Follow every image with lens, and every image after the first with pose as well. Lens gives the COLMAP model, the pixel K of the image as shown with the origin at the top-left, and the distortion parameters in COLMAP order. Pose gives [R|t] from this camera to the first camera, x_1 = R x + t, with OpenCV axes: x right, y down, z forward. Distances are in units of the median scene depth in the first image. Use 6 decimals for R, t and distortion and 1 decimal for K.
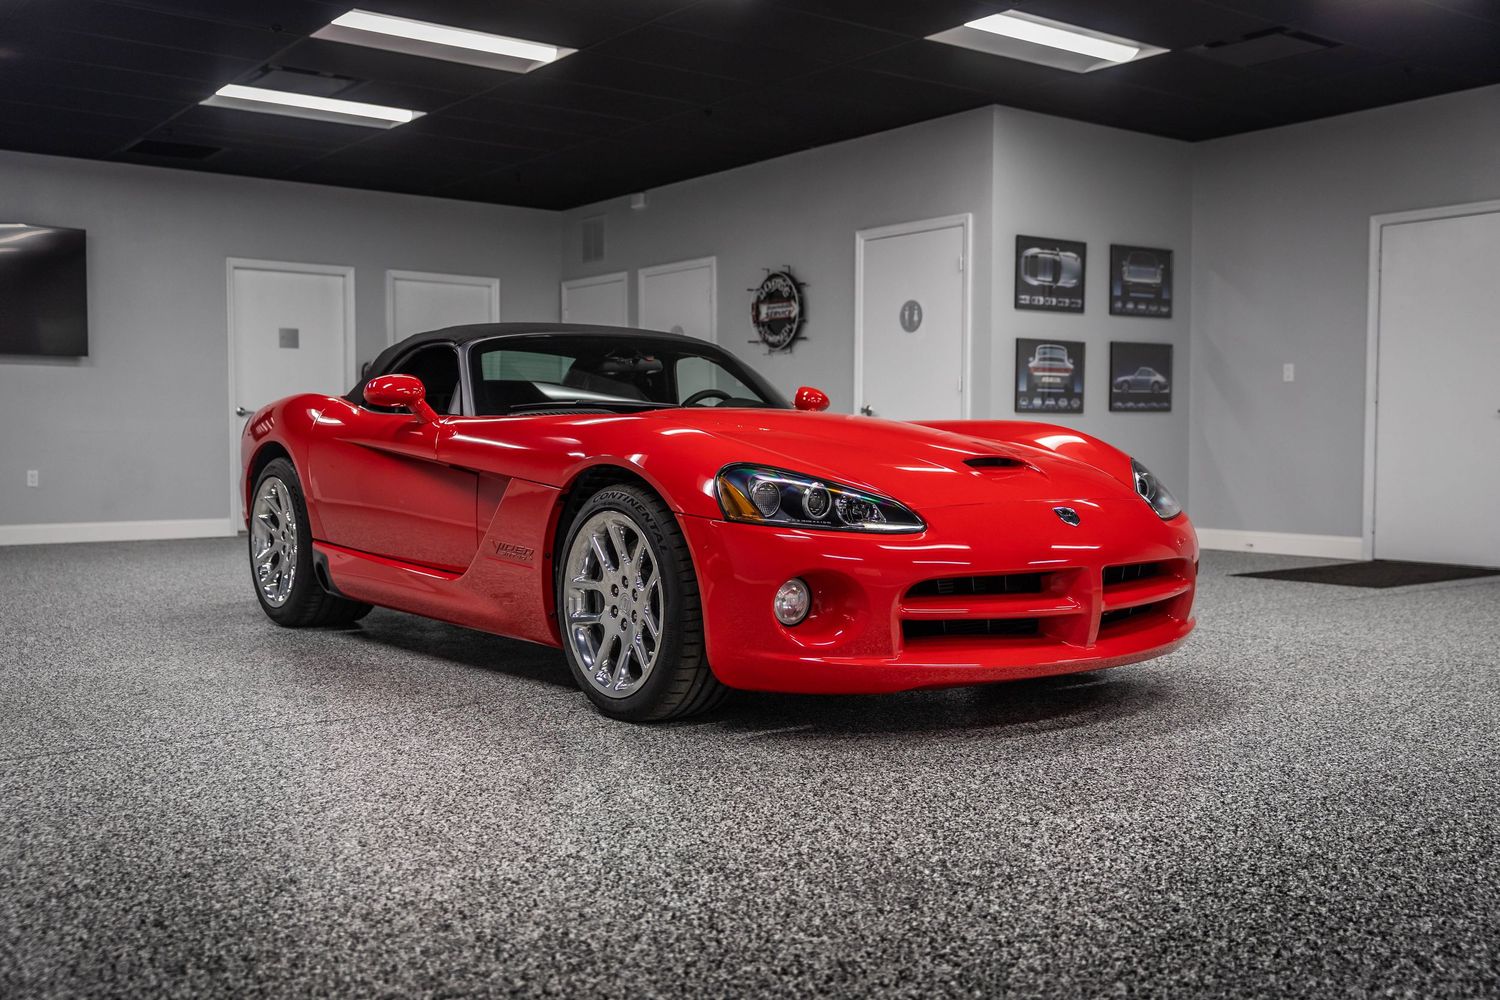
lens RADIAL K [[1429.1, 0, 750.0], [0, 1429.1, 500.0], [0, 0, 1]] dist [-0.008813, 0.009657]
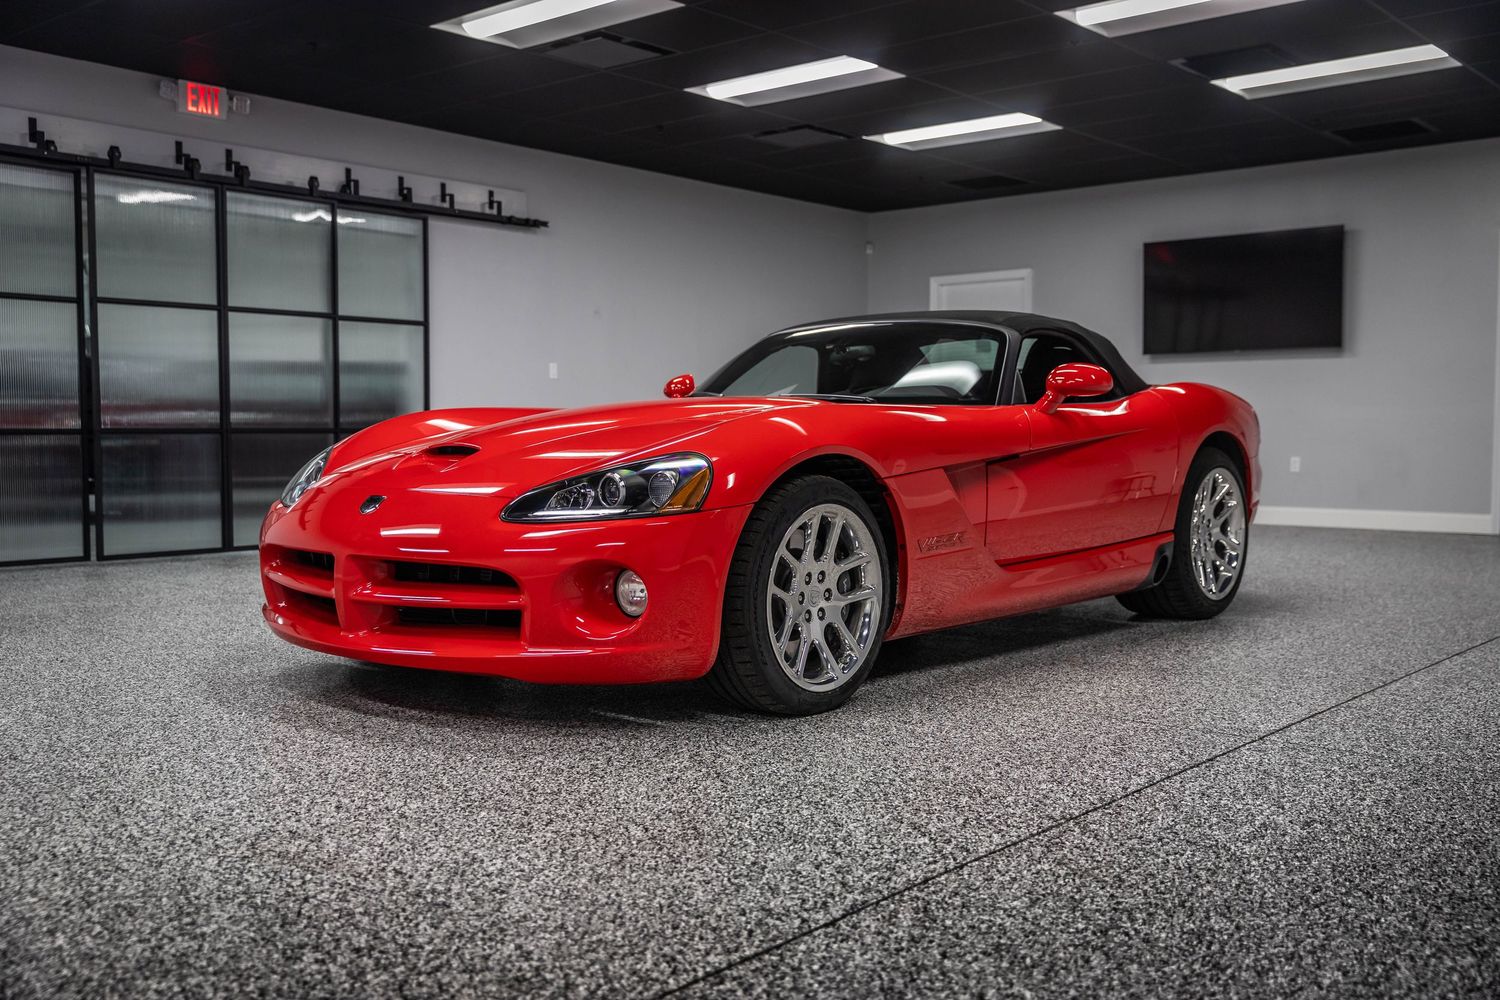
lens RADIAL K [[1429.1, 0, 750.0], [0, 1429.1, 500.0], [0, 0, 1]] dist [-0.008813, 0.009657]
pose [[0.230752, 0.043321, -0.972048, 0.475555], [-0.036677, 0.998686, 0.035801, -0.014489], [0.972321, 0.027390, 0.232037, 0.385269]]
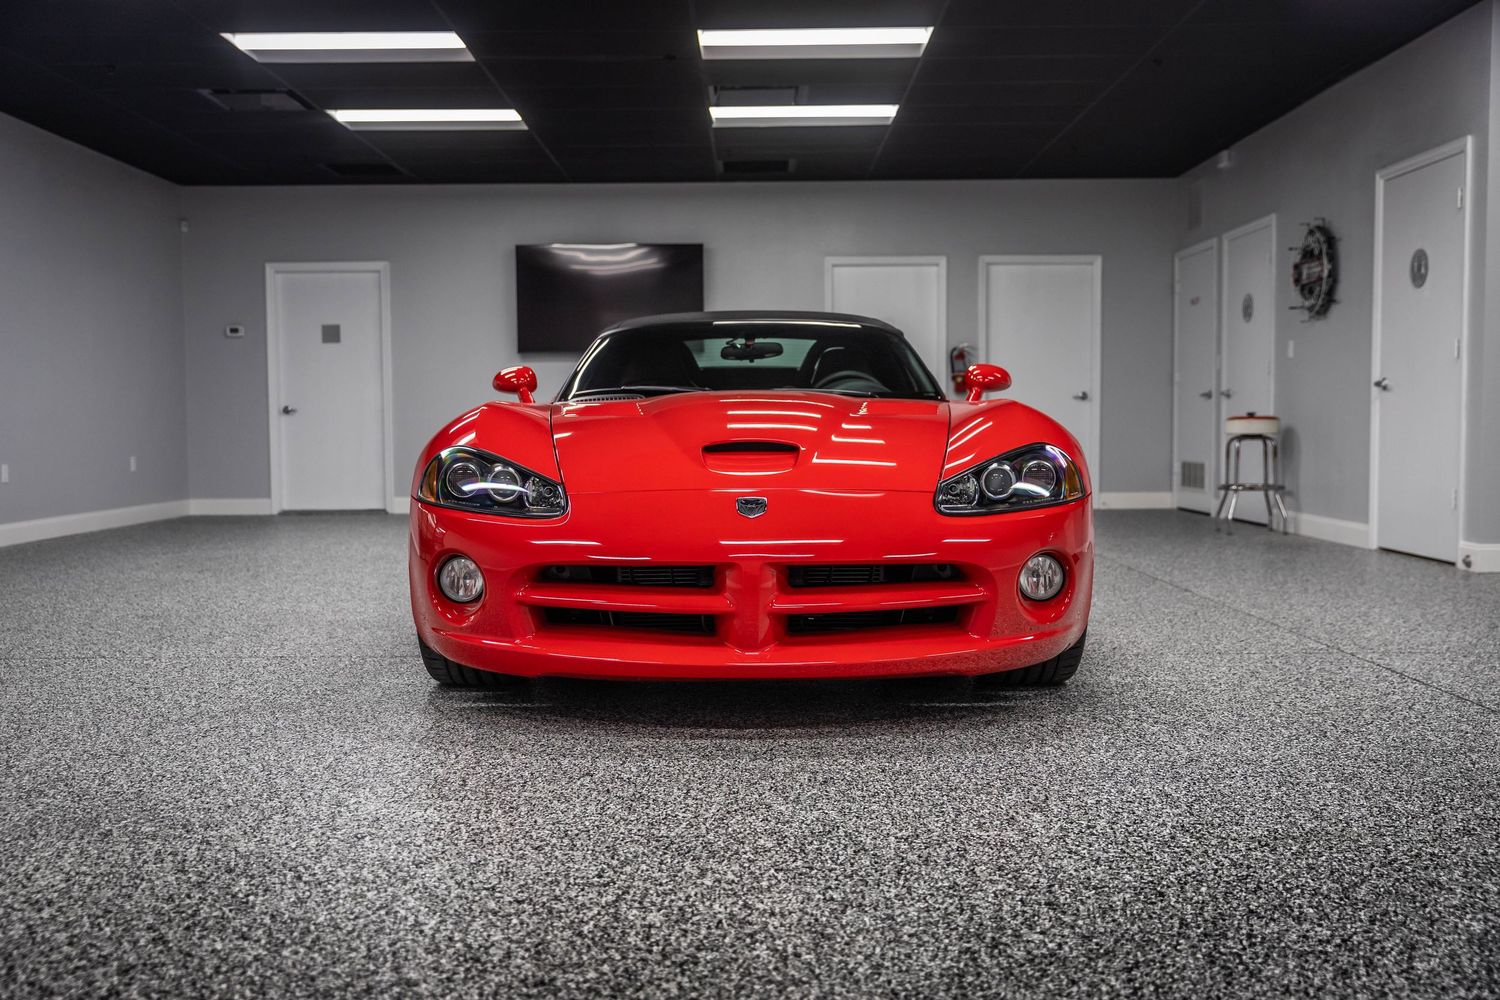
lens RADIAL K [[1429.1, 0, 750.0], [0, 1429.1, 500.0], [0, 0, 1]] dist [-0.008813, 0.009657]
pose [[0.796943, 0.024589, -0.603554, 0.293568], [-0.016360, 0.999683, 0.019126, -0.004097], [0.603833, -0.005368, 0.797093, 0.104539]]
